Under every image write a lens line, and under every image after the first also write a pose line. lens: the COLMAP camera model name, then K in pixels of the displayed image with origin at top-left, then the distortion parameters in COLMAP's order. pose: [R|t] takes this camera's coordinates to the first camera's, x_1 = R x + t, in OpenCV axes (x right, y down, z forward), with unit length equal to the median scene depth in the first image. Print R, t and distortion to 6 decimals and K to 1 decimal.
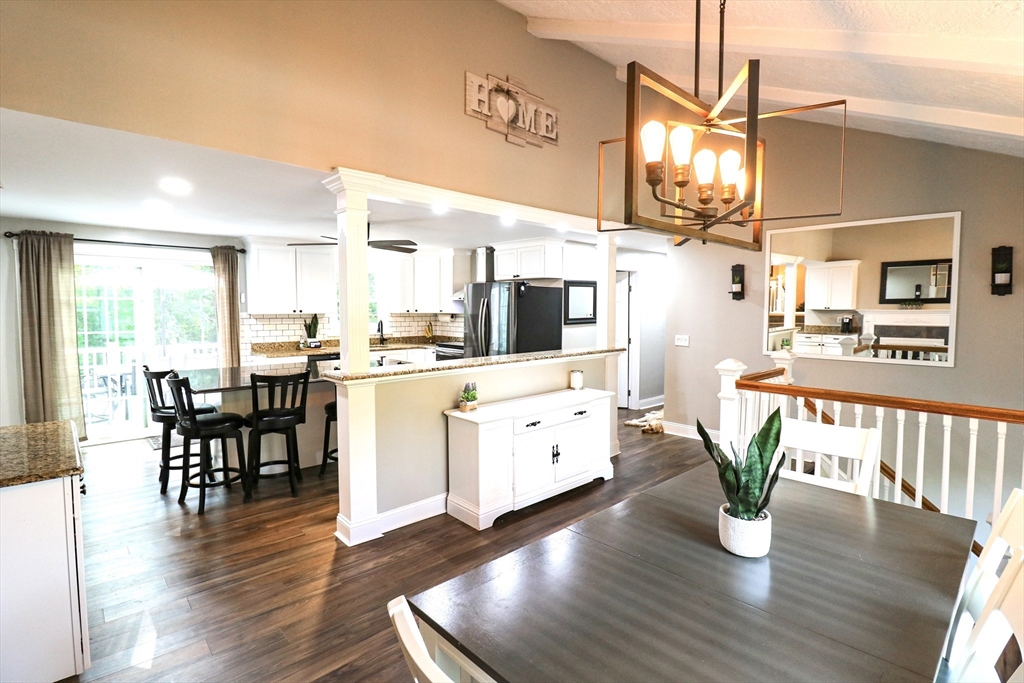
lens RADIAL K [[482.3, 0, 537.8], [0, 482.3, 336.2], [0, 0, 1]] dist [-0.017427, -0.004652]
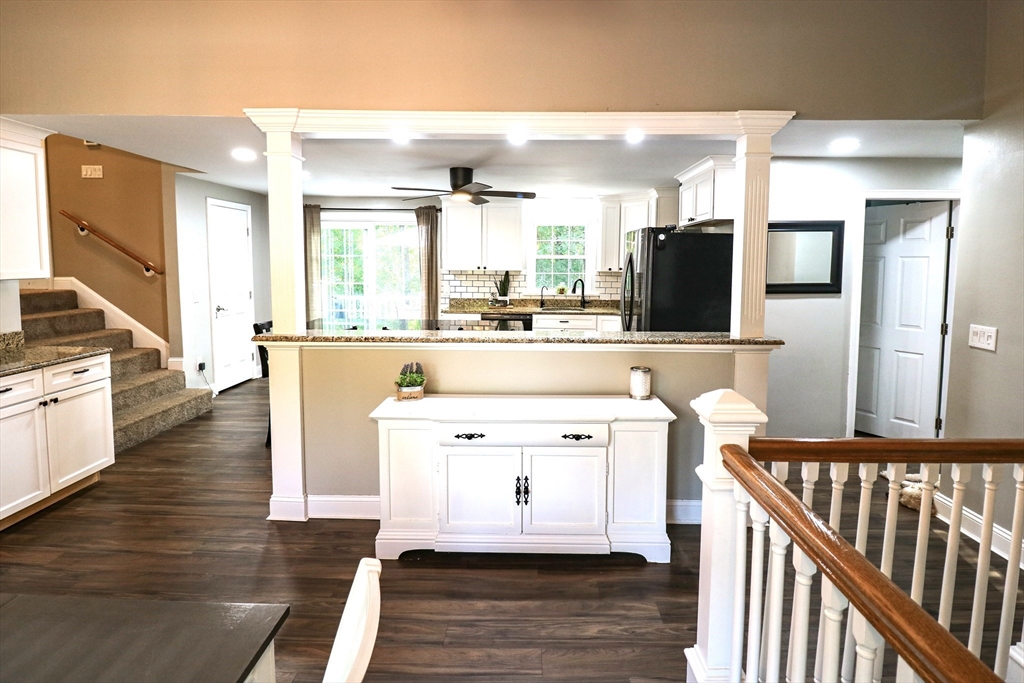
lens RADIAL K [[525.6, 0, 527.8], [0, 525.6, 303.3], [0, 0, 1]] dist [-0.008637, -0.007172]
pose [[0.711413, 0.055793, -0.700556, 0.347192], [-0.048063, 0.998372, 0.030703, -0.018980], [0.701129, 0.011828, 0.712936, 0.331695]]
